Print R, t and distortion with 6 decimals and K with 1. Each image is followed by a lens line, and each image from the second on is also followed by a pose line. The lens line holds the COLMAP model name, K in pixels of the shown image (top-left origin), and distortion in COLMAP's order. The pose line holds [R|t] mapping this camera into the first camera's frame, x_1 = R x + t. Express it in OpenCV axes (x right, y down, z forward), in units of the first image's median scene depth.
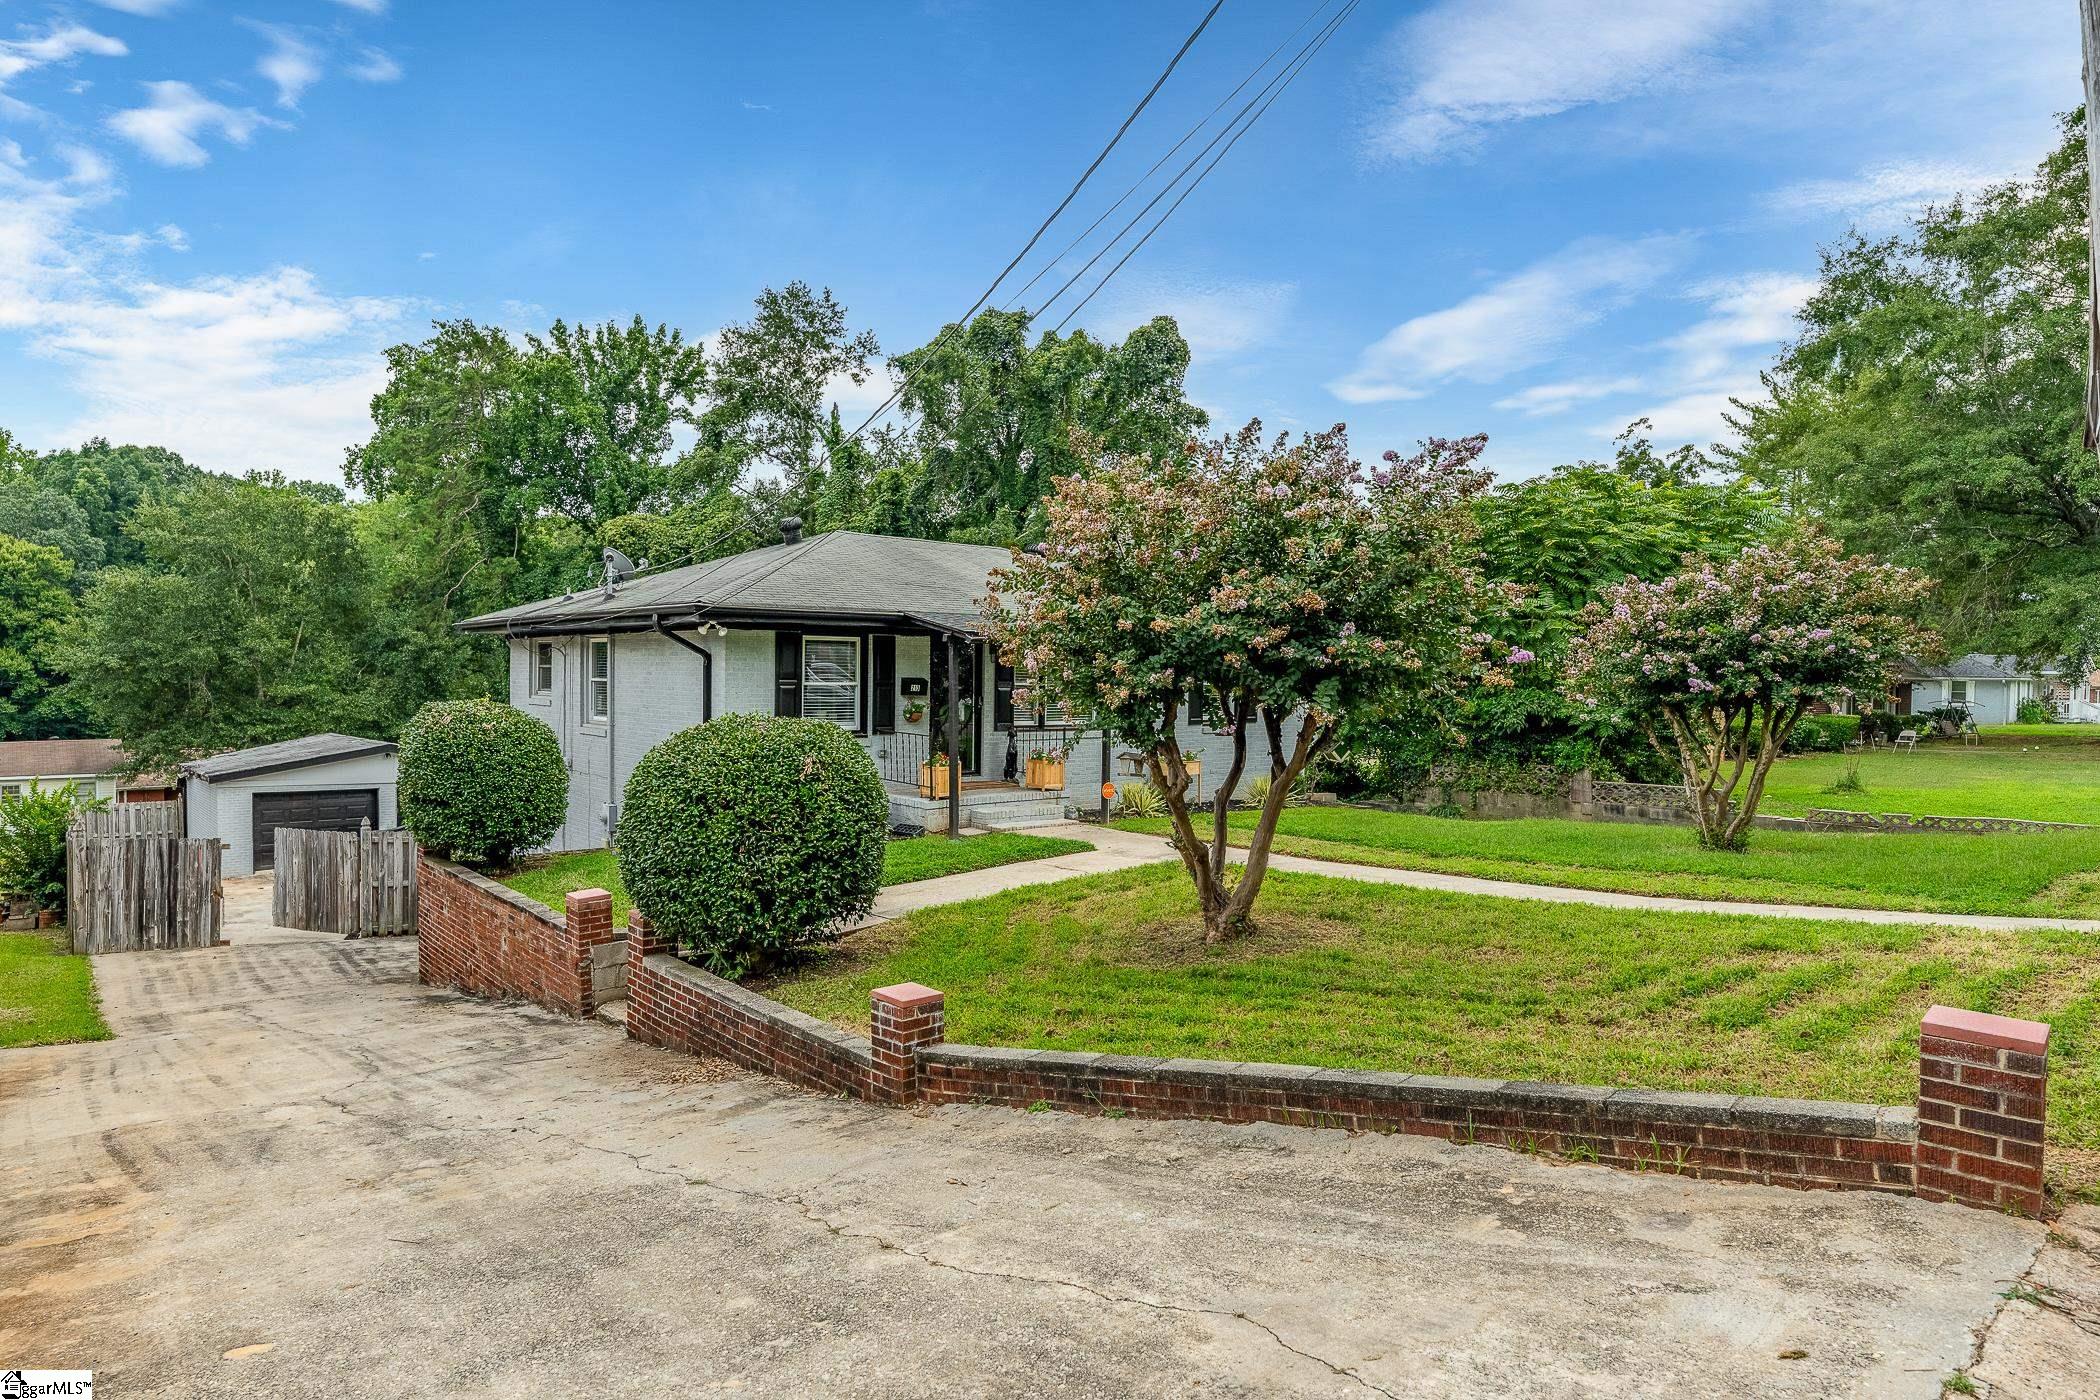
lens RADIAL K [[1169.0, 0, 1050.0], [0, 1169.0, 700.0], [0, 0, 1]] dist [-0.001878, -0.000805]
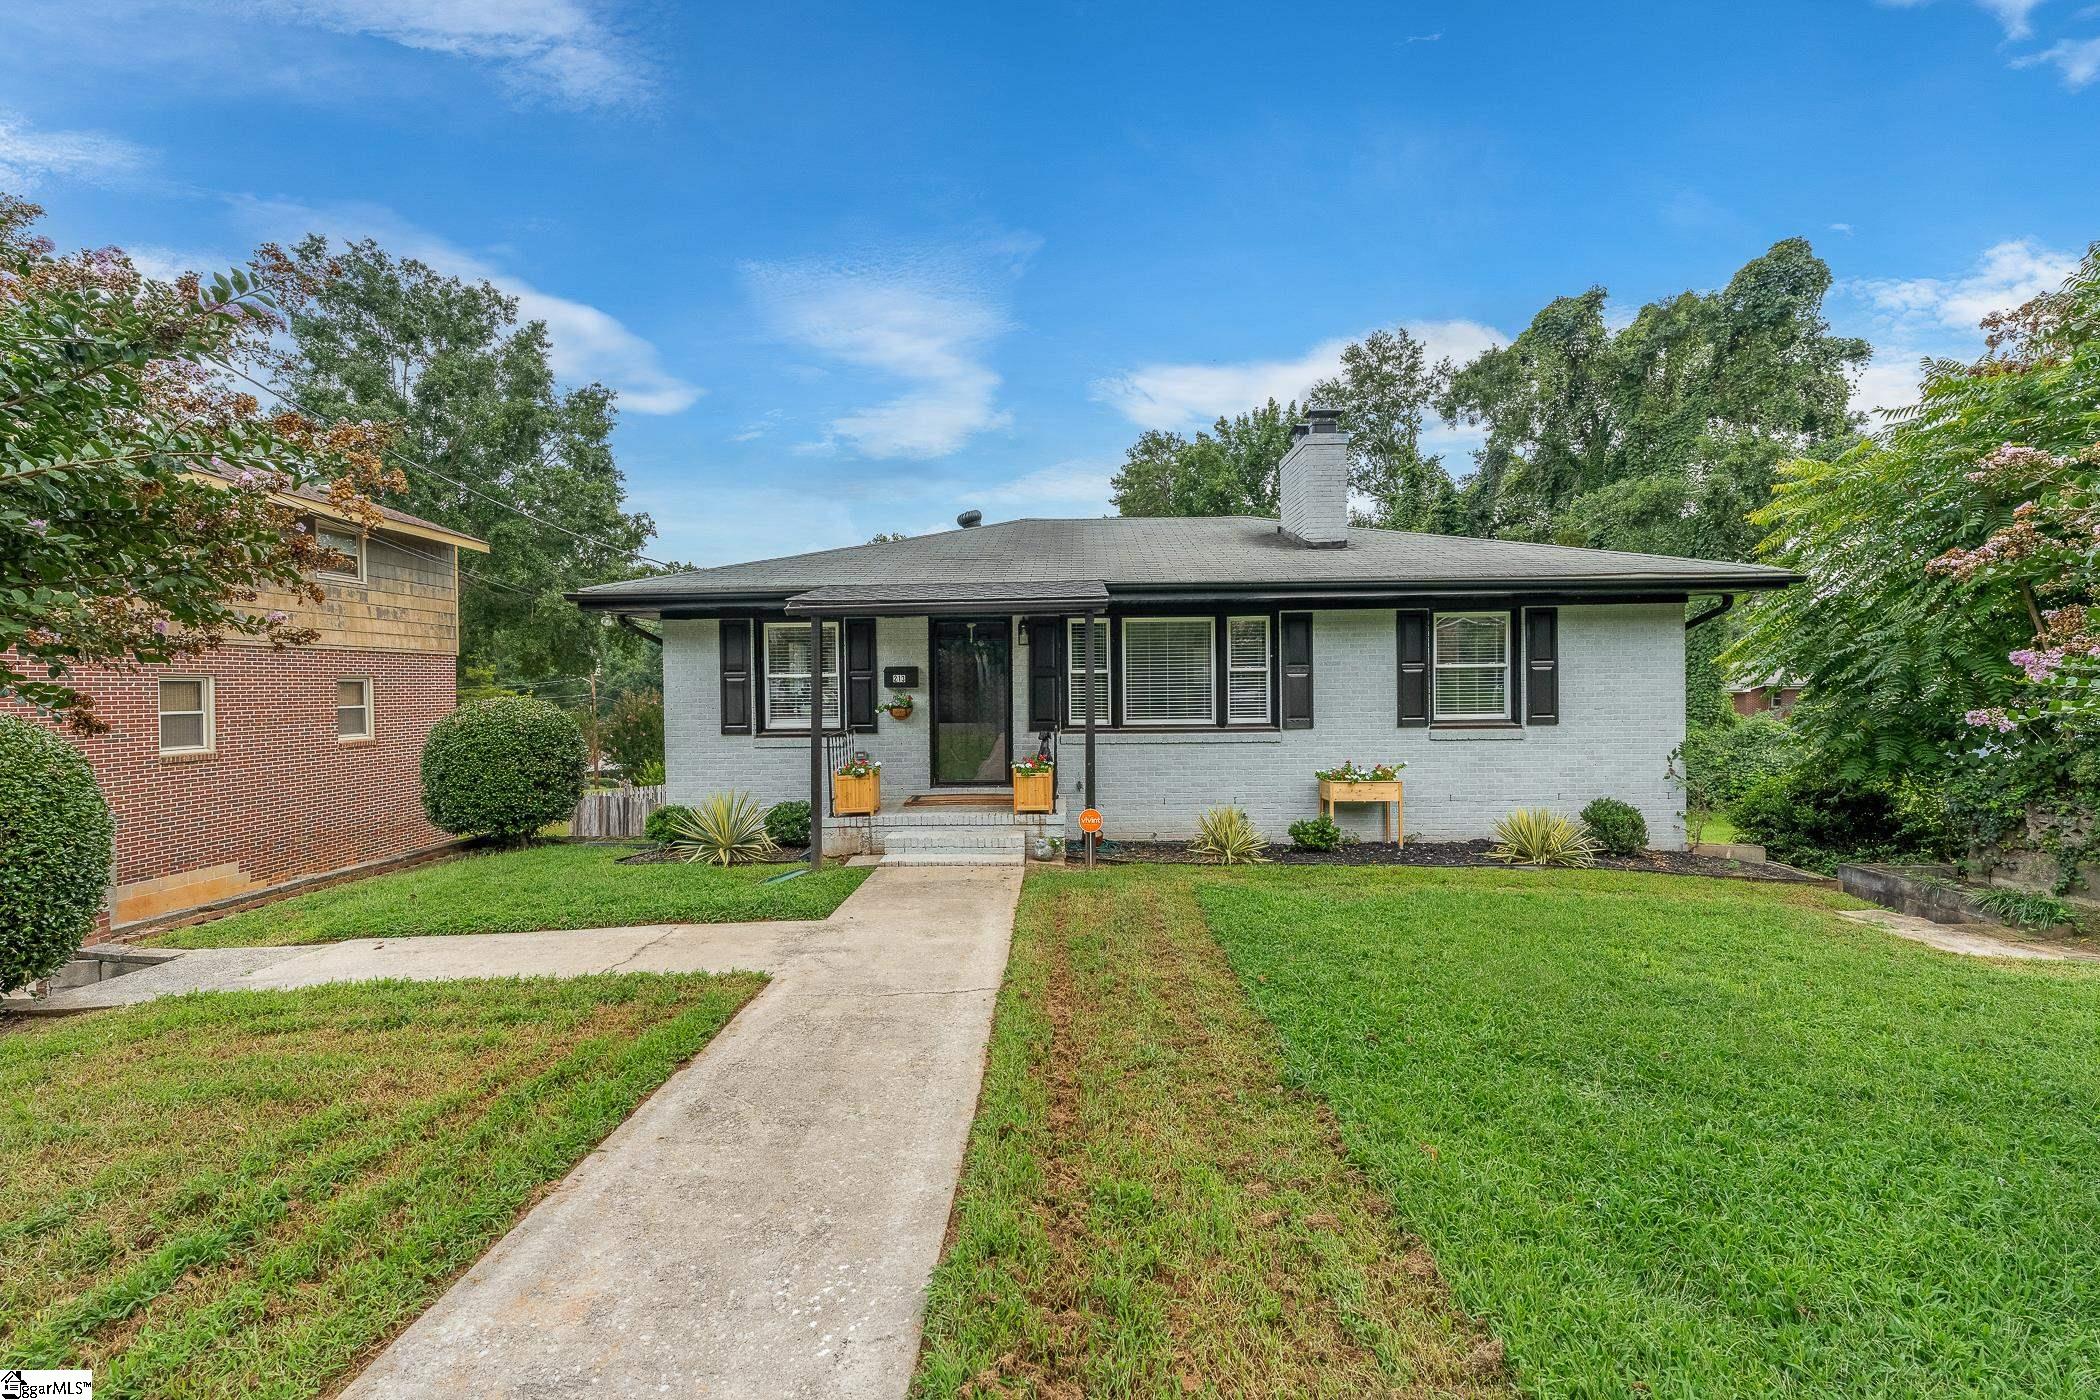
lens RADIAL K [[862.4, 0, 1050.0], [0, 862.4, 700.0], [0, 0, 1]] dist [0.001341, 0.000203]
pose [[0.743466, -0.008702, -0.668717, 0.112720], [0.005639, 0.999961, -0.006743, 0.002927], [0.668750, 0.001242, 0.743487, 0.180695]]
